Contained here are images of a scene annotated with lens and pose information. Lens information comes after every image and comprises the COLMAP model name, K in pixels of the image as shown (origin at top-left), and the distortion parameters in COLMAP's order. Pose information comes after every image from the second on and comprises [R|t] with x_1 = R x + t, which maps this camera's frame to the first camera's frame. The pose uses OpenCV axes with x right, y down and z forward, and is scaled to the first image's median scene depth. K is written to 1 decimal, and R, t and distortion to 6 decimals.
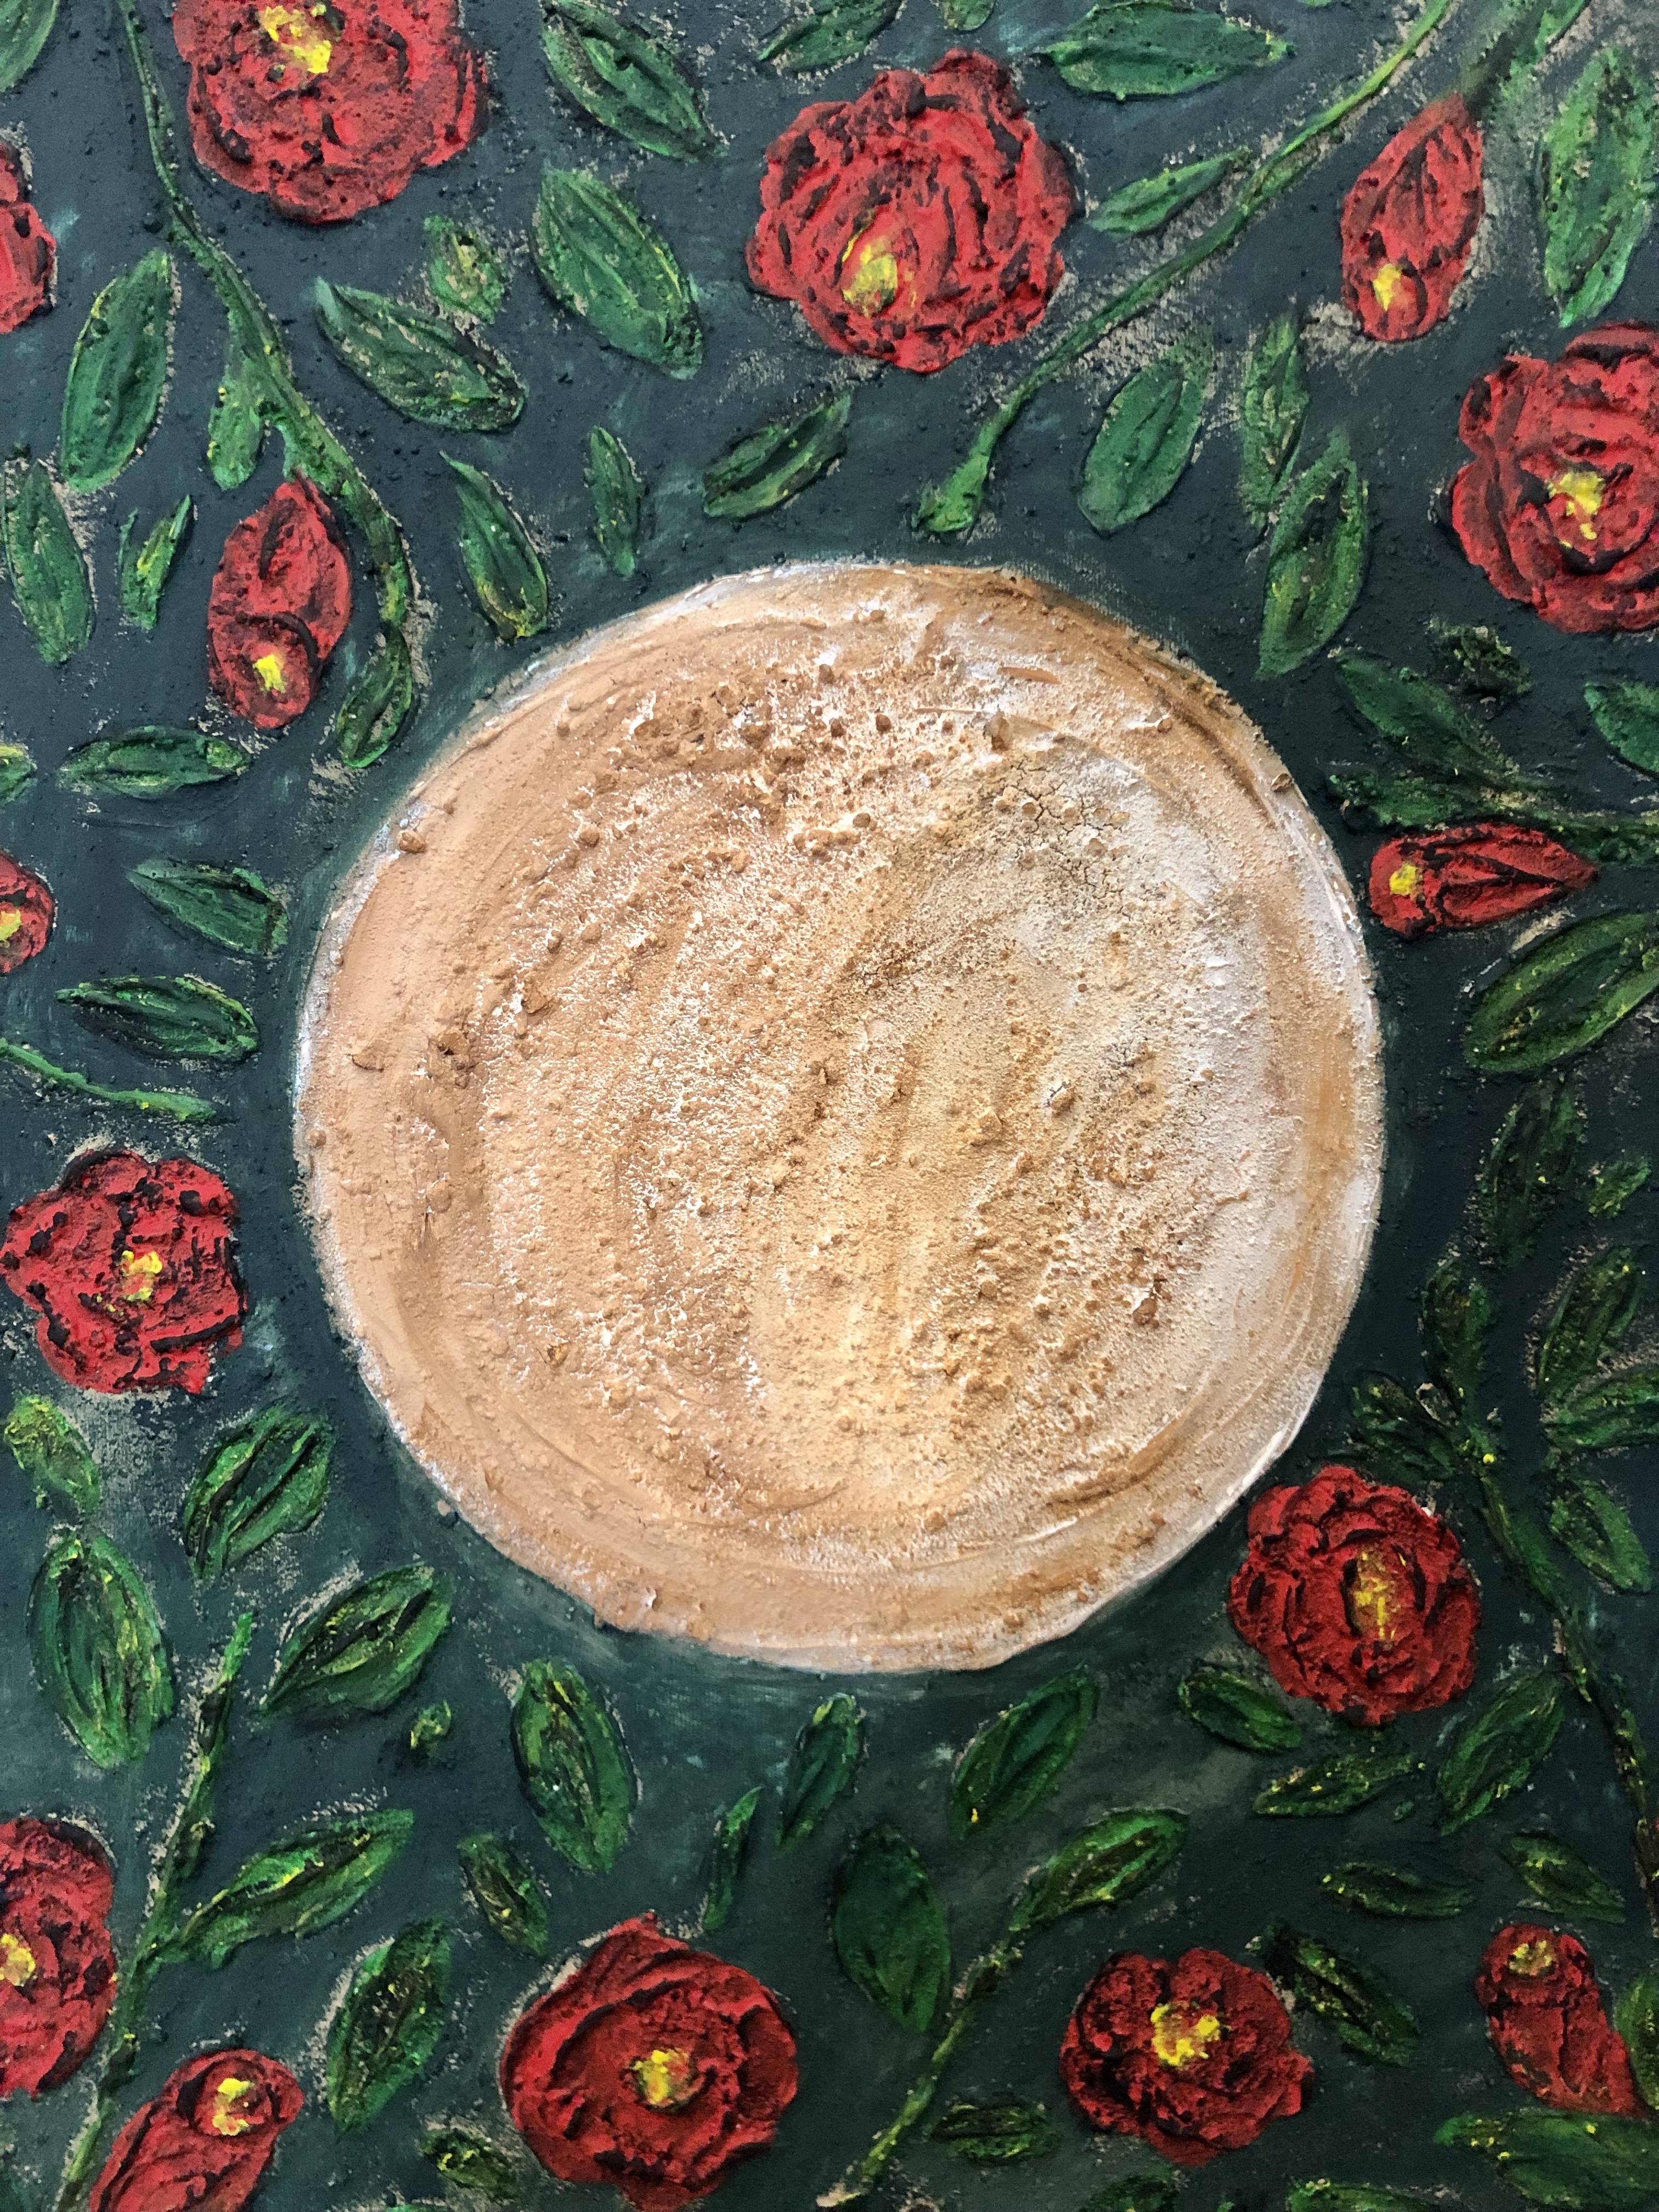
lens RADIAL K [[1872.9, 0, 841.3], [0, 1872.9, 1108.3], [0, 0, 1]] dist [0.023515, -0.039441]
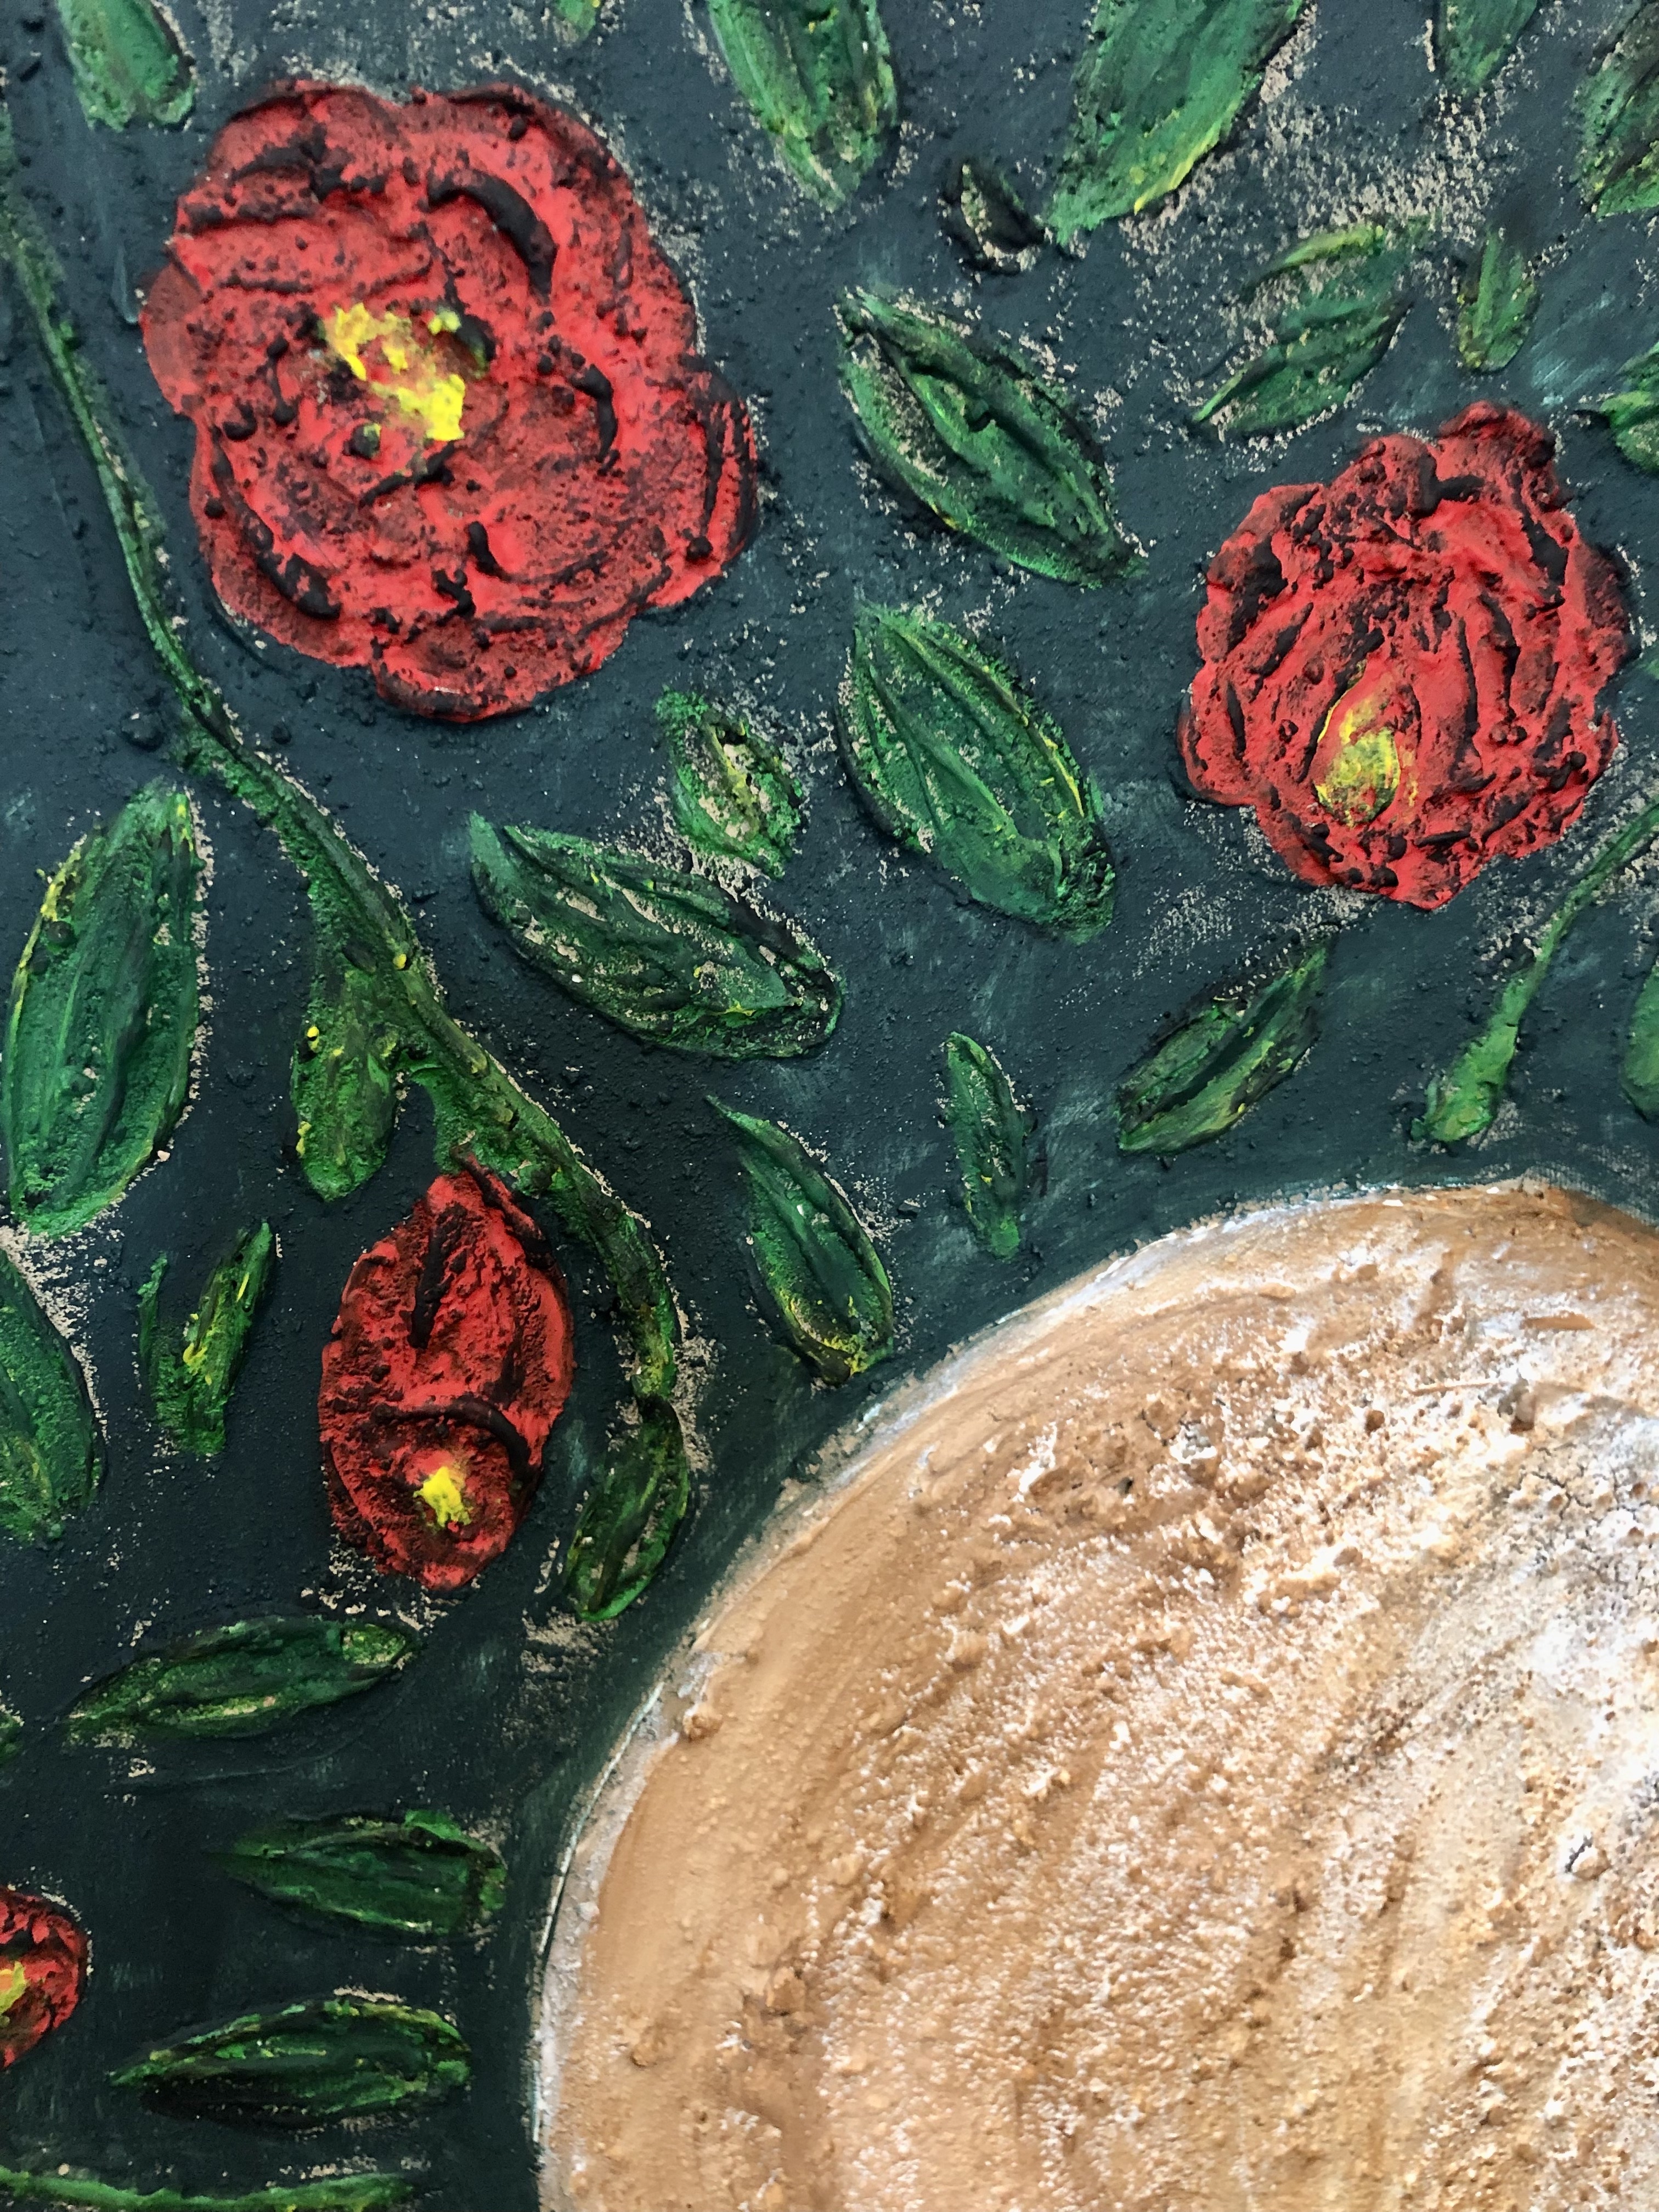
lens RADIAL K [[1872.9, 0, 837.8], [0, 1872.9, 1086.4], [0, 0, 1]] dist [0.023515, -0.039441]
pose [[0.951231, -0.107576, 0.289115, -0.339665], [0.065168, 0.986150, 0.152520, -0.434401], [-0.301518, -0.126240, 0.945066, 0.428644]]
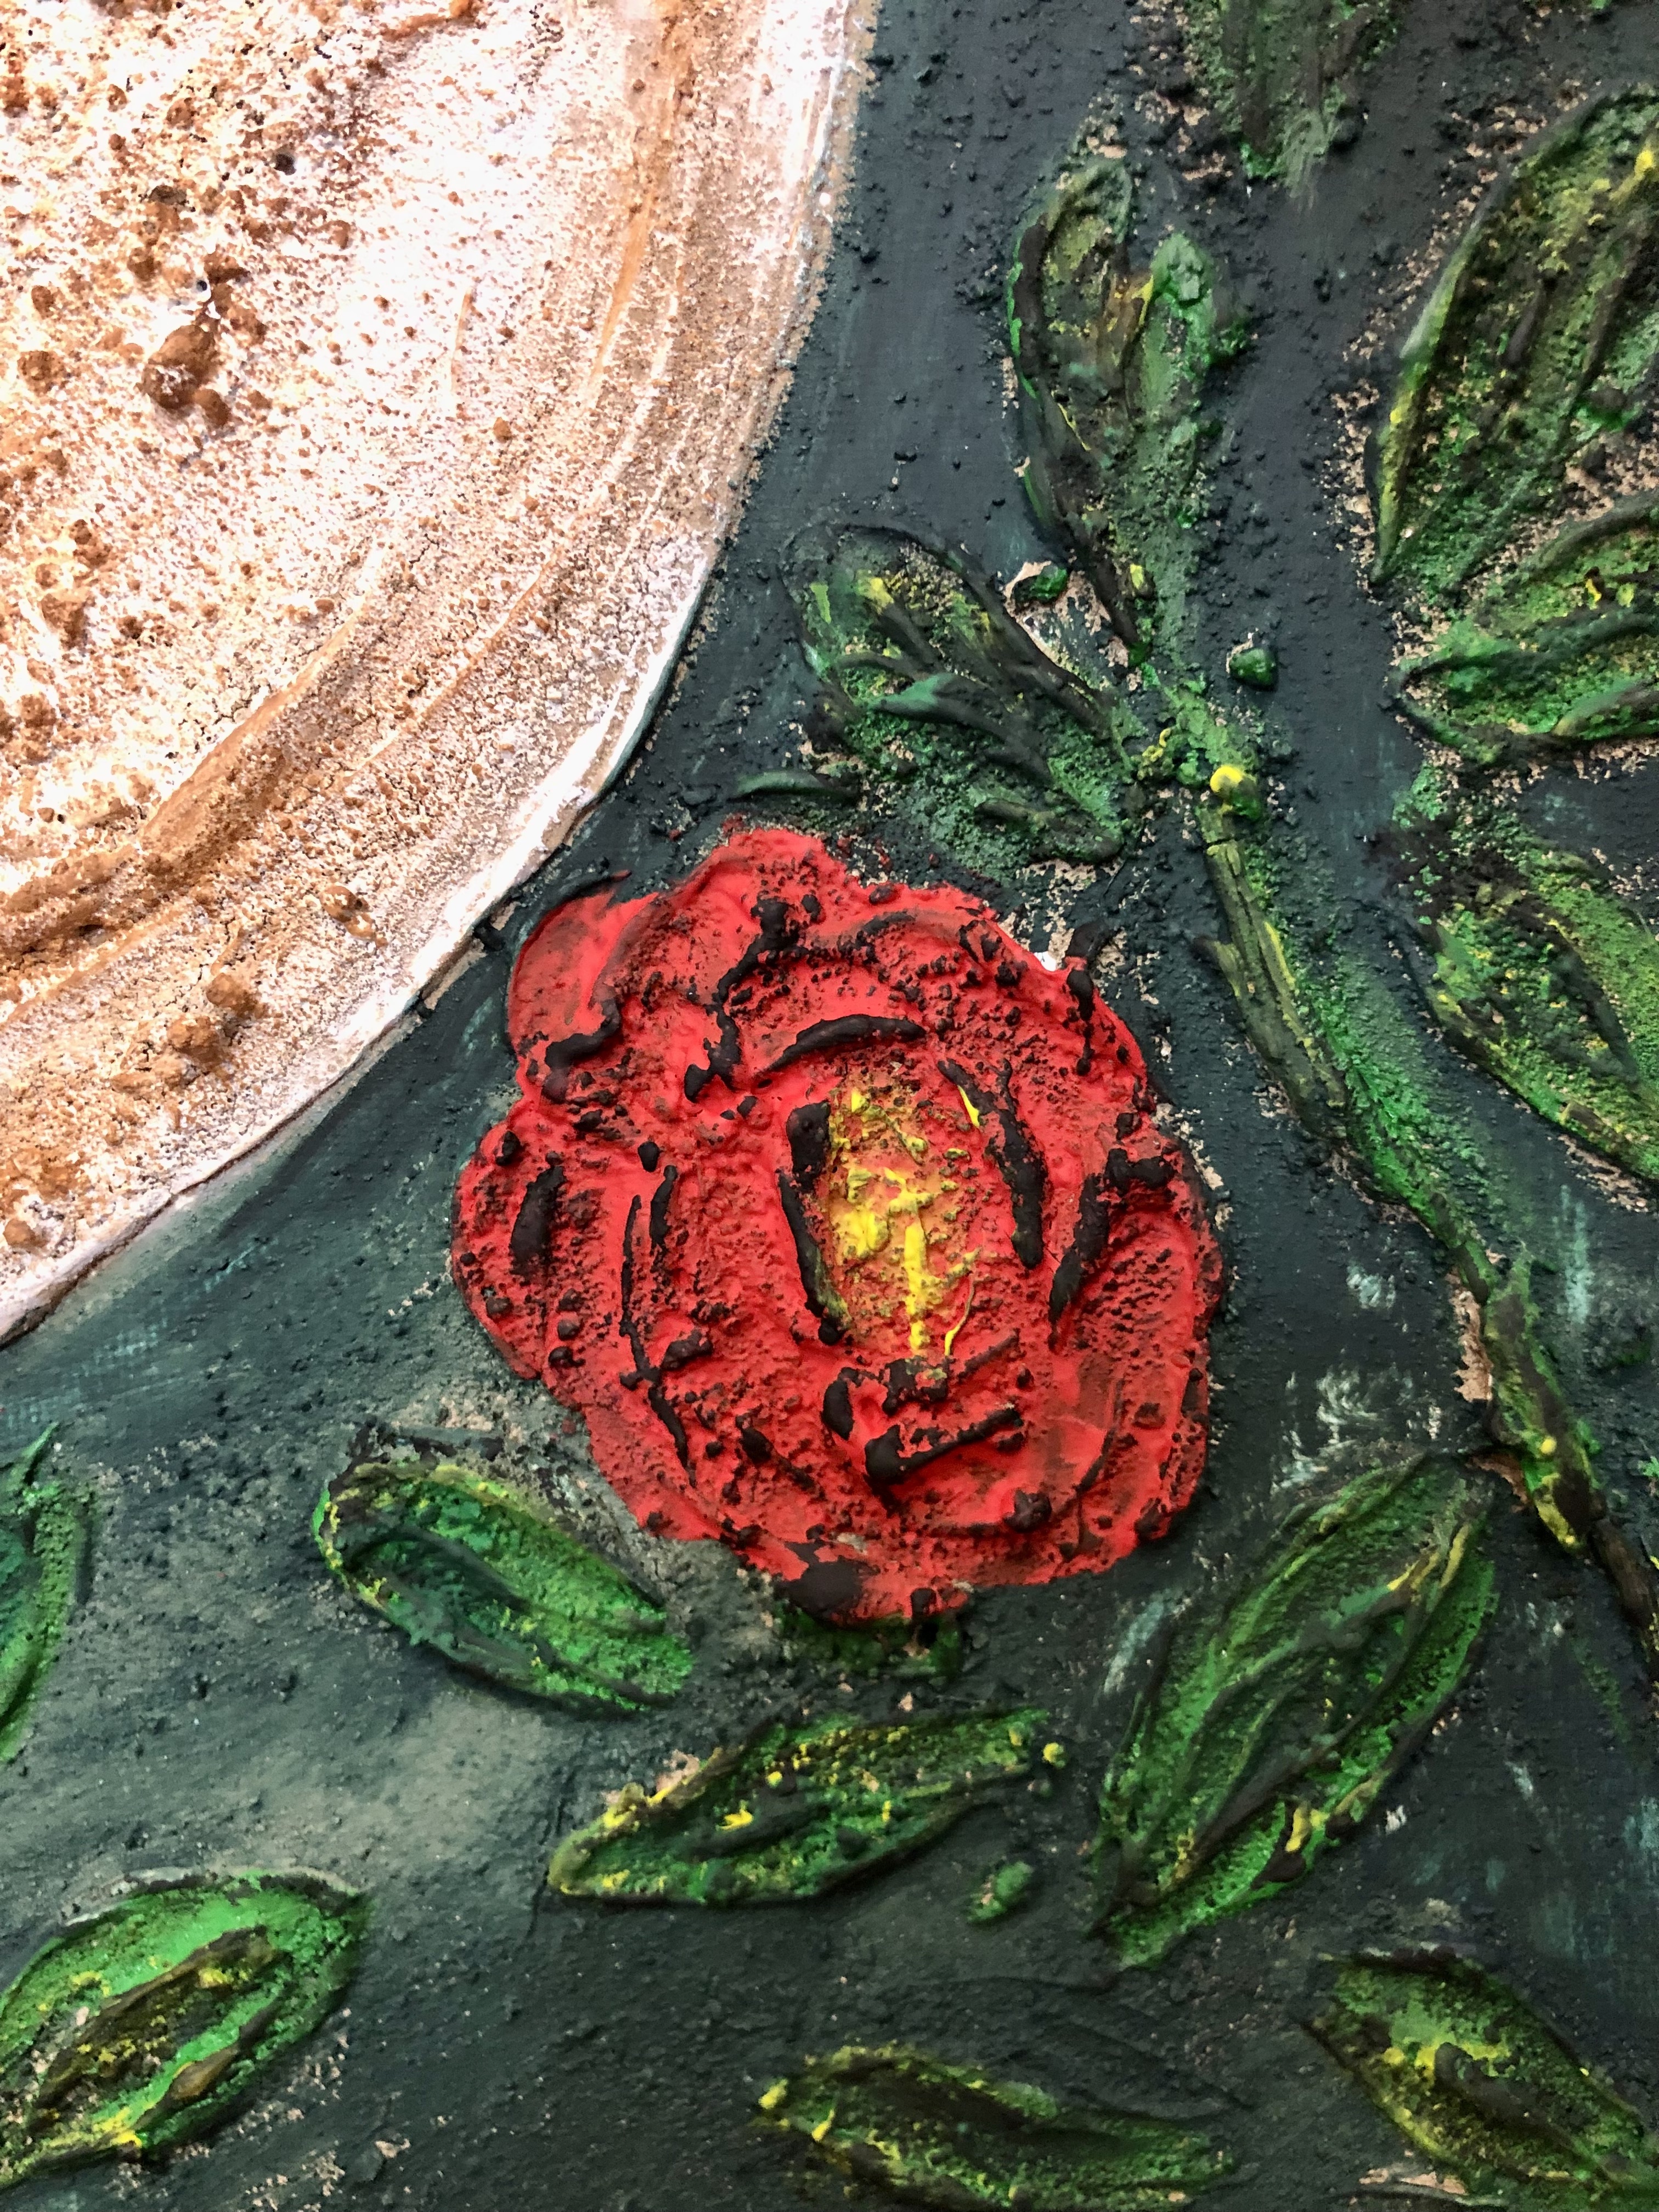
lens RADIAL K [[1872.9, 0, 830.7], [0, 1872.9, 1098.8], [0, 0, 1]] dist [0.023515, -0.039441]
pose [[0.997710, -0.014449, -0.066076, 0.297522], [0.012125, 0.999299, -0.035432, 0.251494], [0.066542, 0.034549, 0.997185, 0.677678]]
